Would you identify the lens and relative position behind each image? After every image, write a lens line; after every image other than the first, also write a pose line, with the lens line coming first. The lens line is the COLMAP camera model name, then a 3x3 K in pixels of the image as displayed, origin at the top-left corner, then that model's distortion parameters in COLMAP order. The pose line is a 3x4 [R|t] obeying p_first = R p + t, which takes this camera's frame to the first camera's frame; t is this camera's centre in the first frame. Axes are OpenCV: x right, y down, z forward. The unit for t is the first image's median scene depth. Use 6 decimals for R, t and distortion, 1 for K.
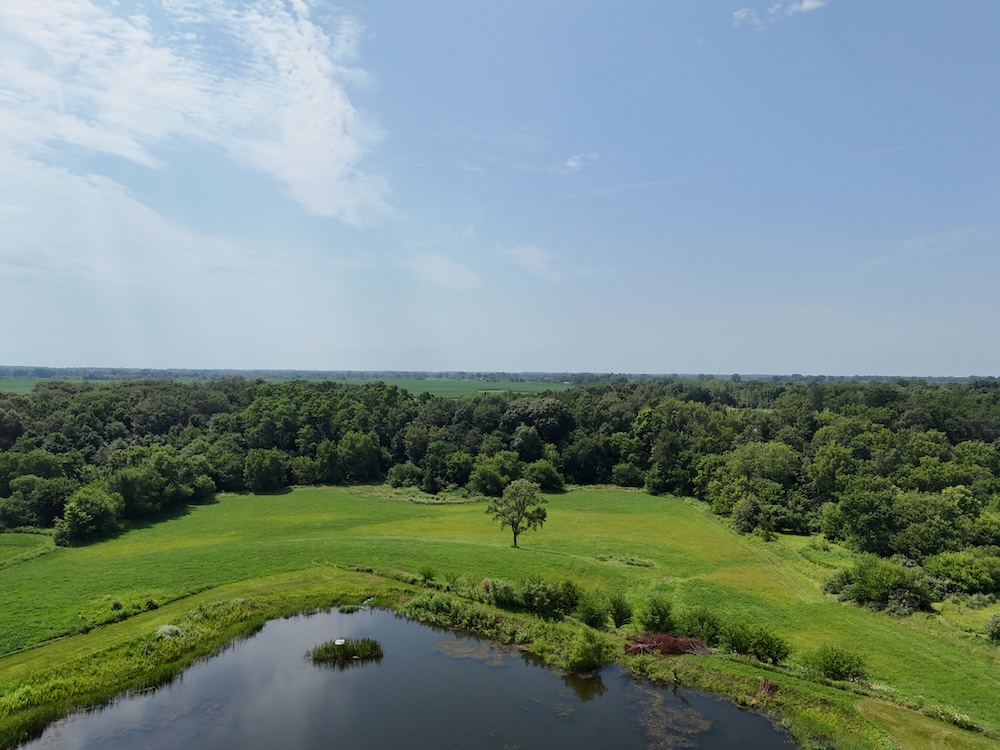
lens RADIAL K [[734.1, 0, 499.8], [0, 734.1, 369.7], [0, 0, 1]] dist [0.076064, -0.063811]
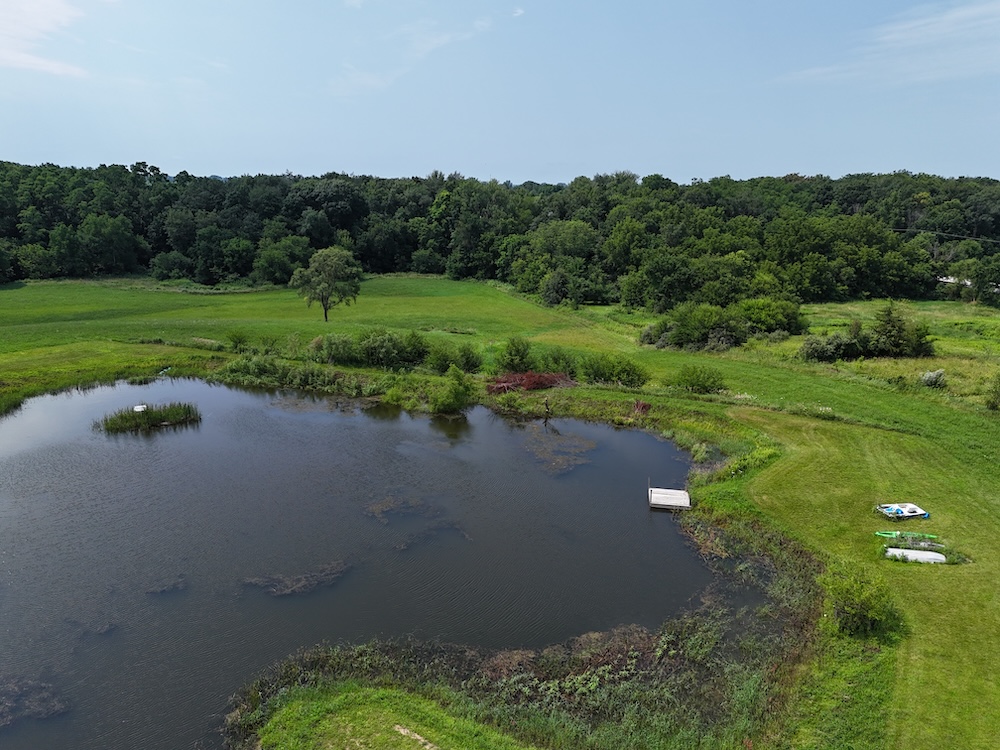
lens RADIAL K [[734.1, 0, 499.4], [0, 734.1, 384.2], [0, 0, 1]] dist [0.076064, -0.063811]
pose [[0.954370, -0.070922, 0.290084, -0.028511], [-0.008938, 0.964170, 0.265134, 0.046634], [-0.298494, -0.255628, 0.919541, 0.059672]]
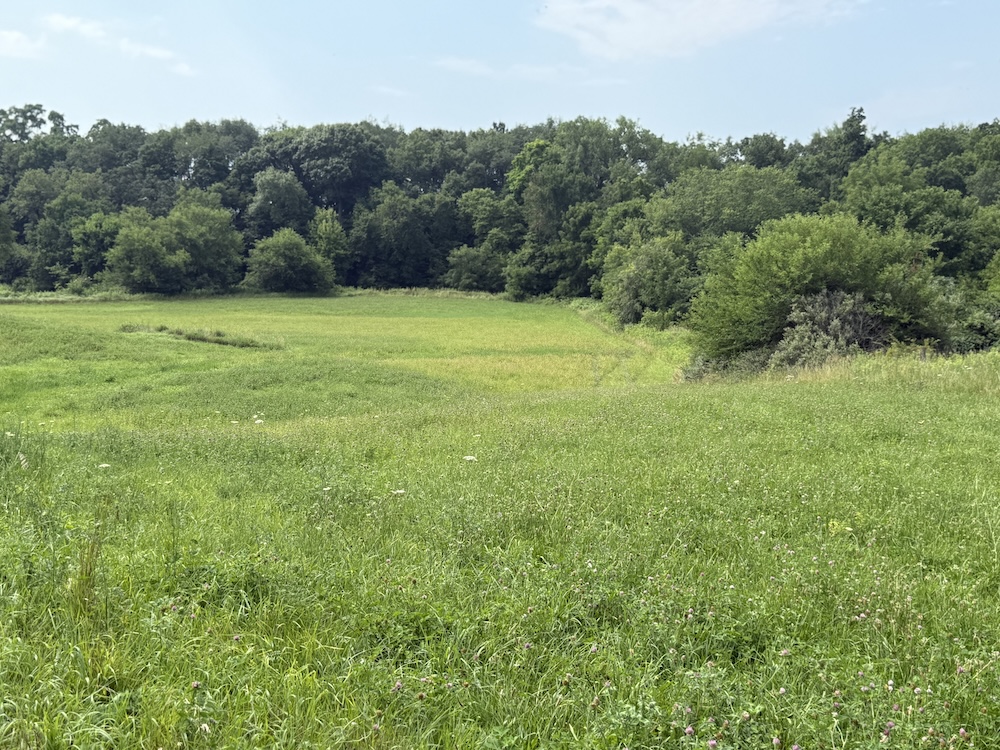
lens RADIAL K [[1155.6, 0, 509.1], [0, 1155.6, 385.9], [0, 0, 1]] dist [0.107817, 0.000000]
pose [[0.999666, 0.000368, 0.025835, 0.191969], [-0.003893, 0.990625, 0.136553, 0.127864], [-0.025542, -0.136608, 0.990296, 0.271776]]
